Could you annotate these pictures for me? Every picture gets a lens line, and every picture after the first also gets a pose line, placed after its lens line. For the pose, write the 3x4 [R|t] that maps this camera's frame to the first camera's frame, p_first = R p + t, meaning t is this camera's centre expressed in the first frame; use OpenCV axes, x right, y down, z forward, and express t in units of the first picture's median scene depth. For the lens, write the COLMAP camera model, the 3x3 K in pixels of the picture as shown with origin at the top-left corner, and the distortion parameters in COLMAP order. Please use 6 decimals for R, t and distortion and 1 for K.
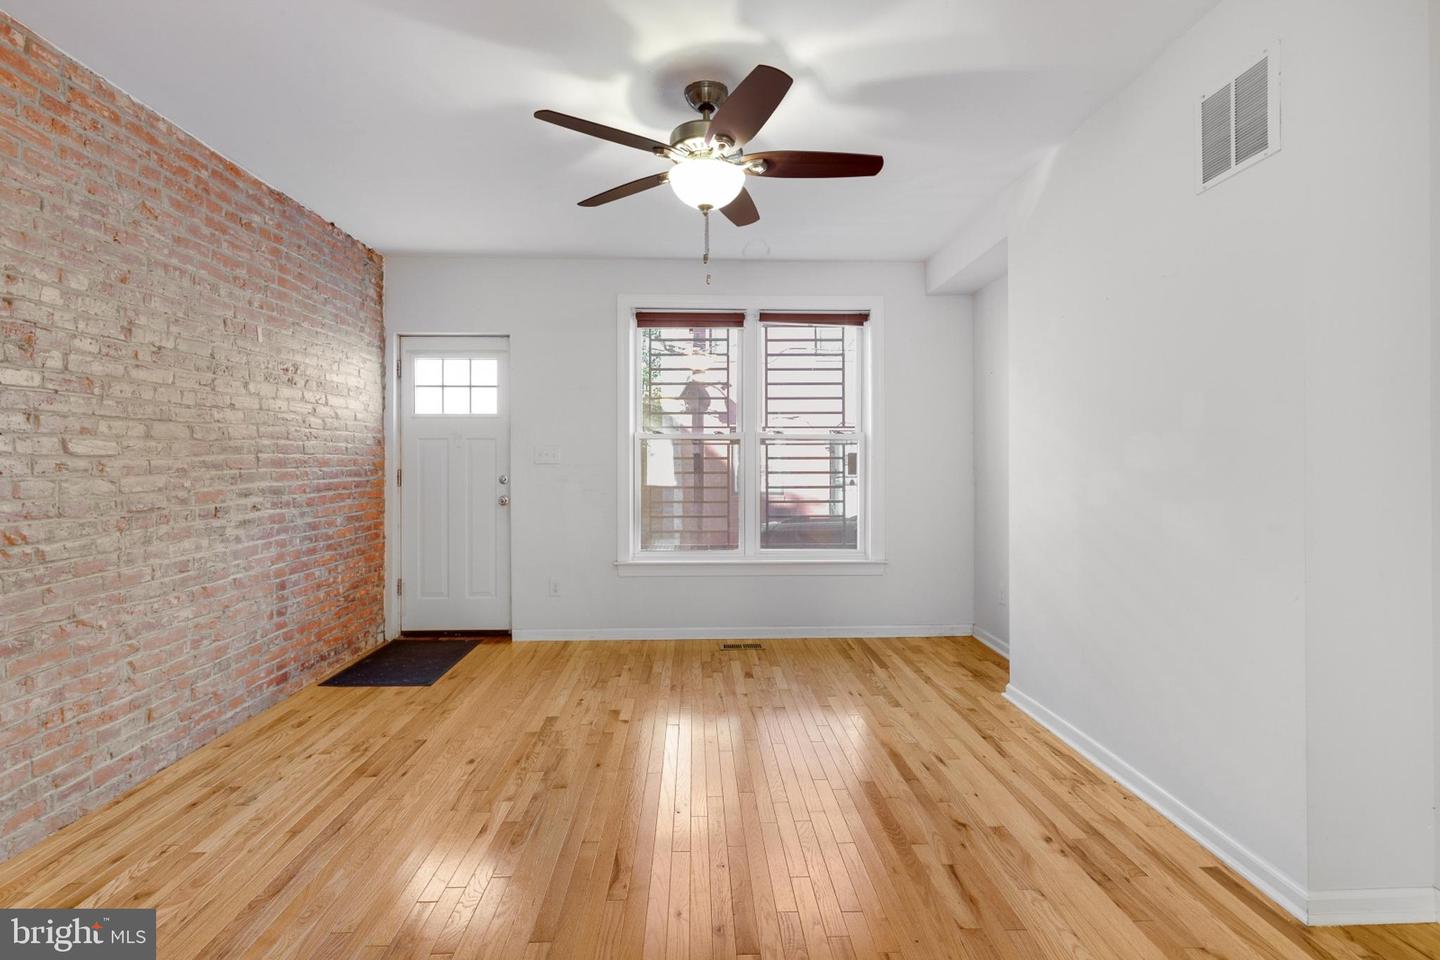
lens RADIAL K [[656.3, 0, 720.0], [0, 656.3, 480.0], [0, 0, 1]] dist [-0.000810, -0.000369]
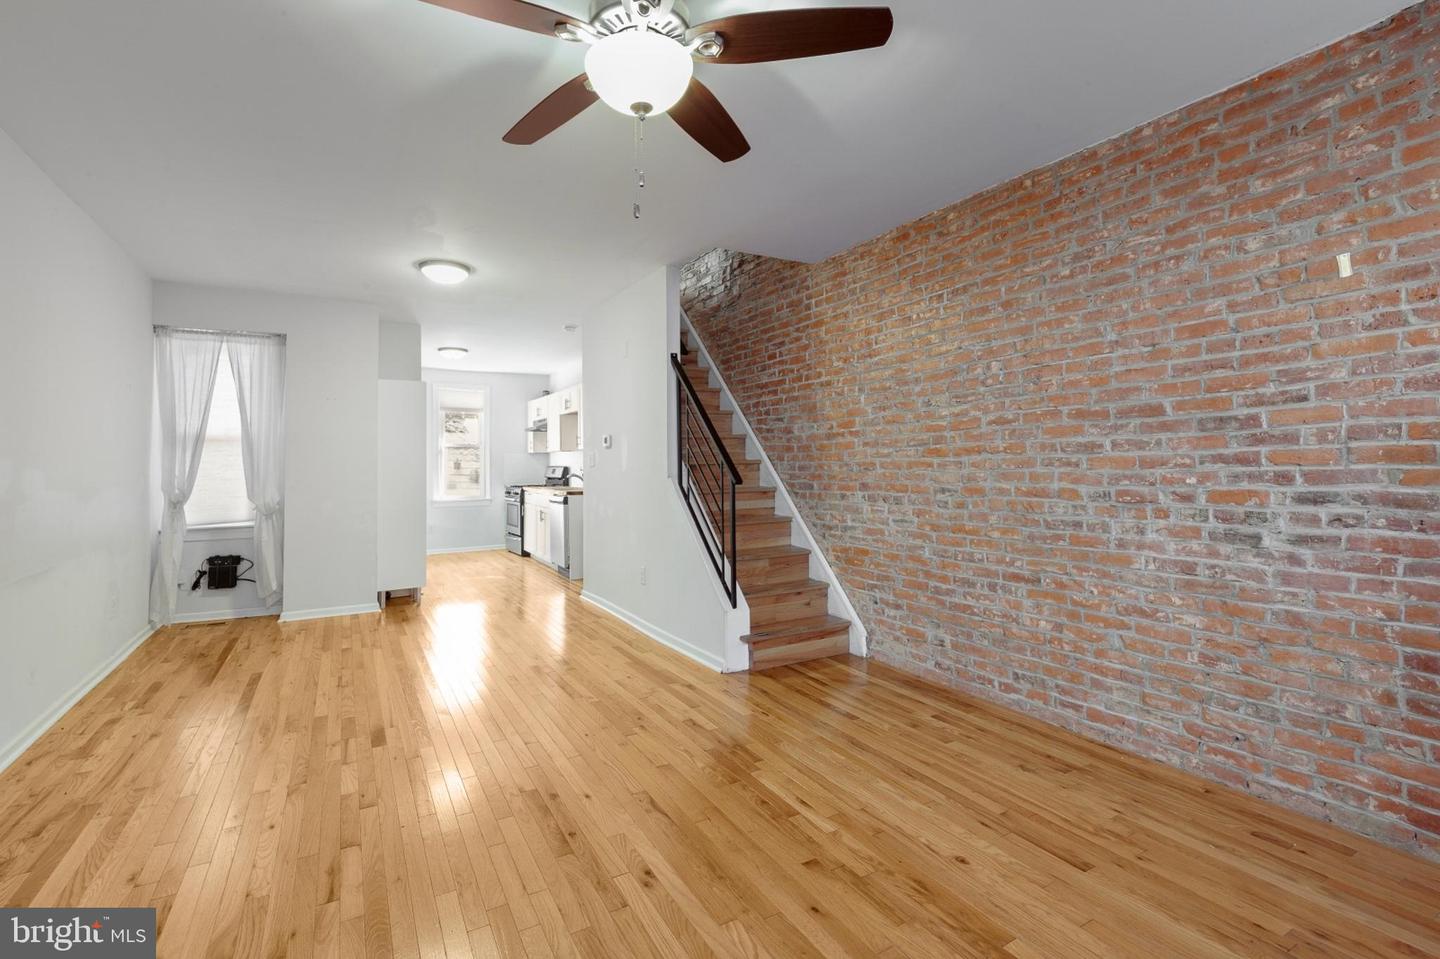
lens RADIAL K [[652.0, 0, 714.7], [0, 652.0, 437.2], [0, 0, 1]] dist [0.004574, -0.000249]
pose [[-0.887822, -0.002911, -0.460177, 0.228815], [0.003036, 0.999921, -0.012183, -0.049237], [0.460176, -0.012213, -0.887744, 1.621842]]
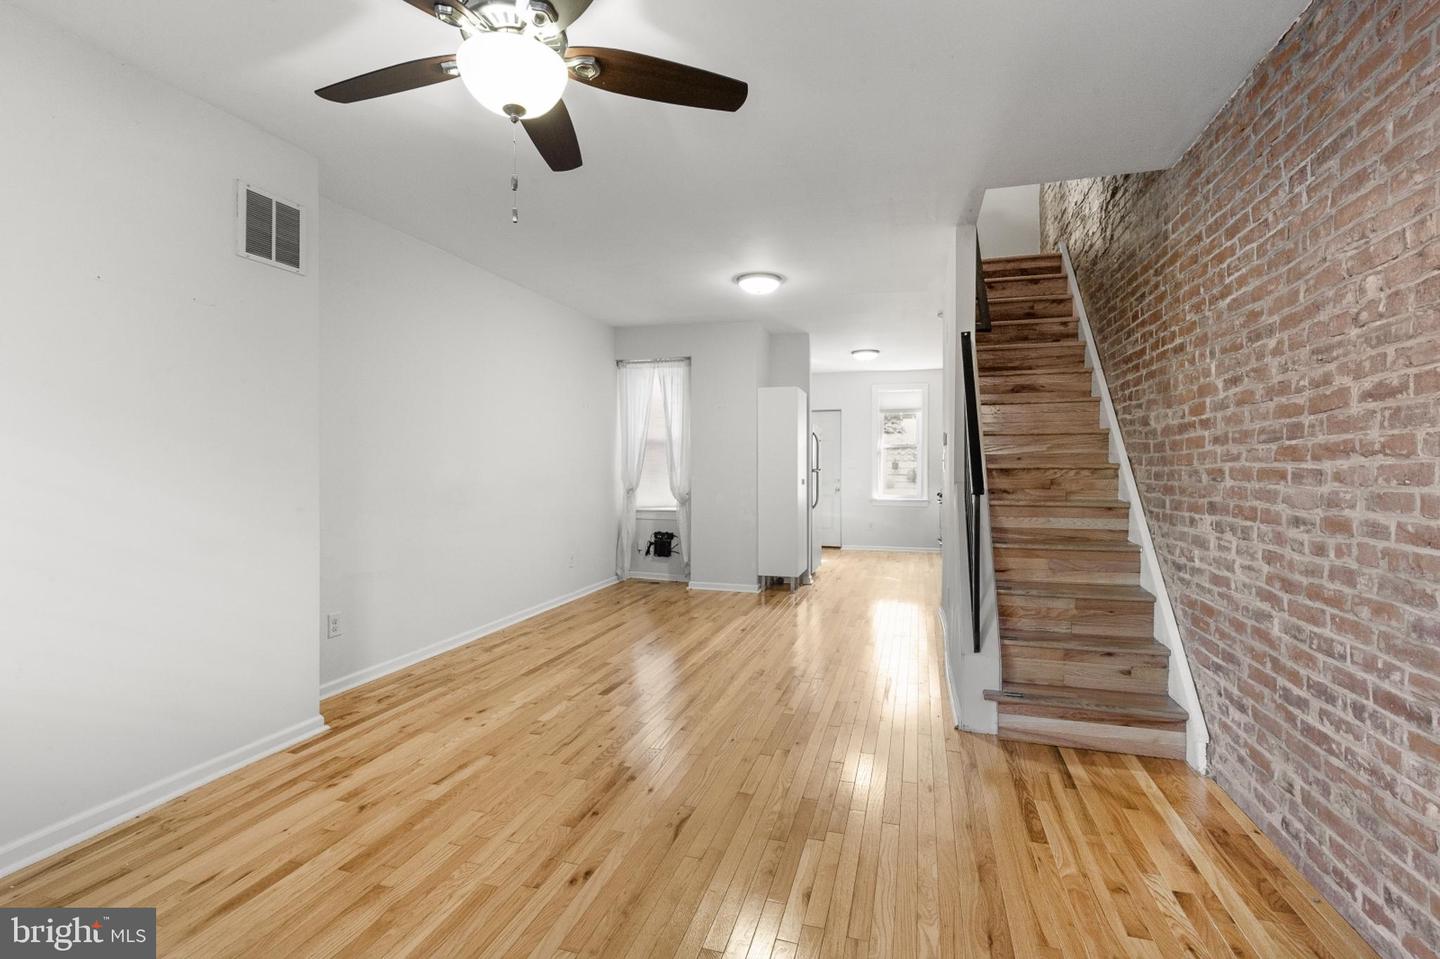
lens RADIAL K [[667.3, 0, 721.1], [0, 667.3, 460.3], [0, 0, 1]] dist [0.004841, -0.000358]
pose [[-0.948869, 0.003497, 0.315652, -0.455907], [0.009573, 0.999798, 0.017699, -0.044670], [-0.315526, 0.019816, -0.948710, 1.584495]]
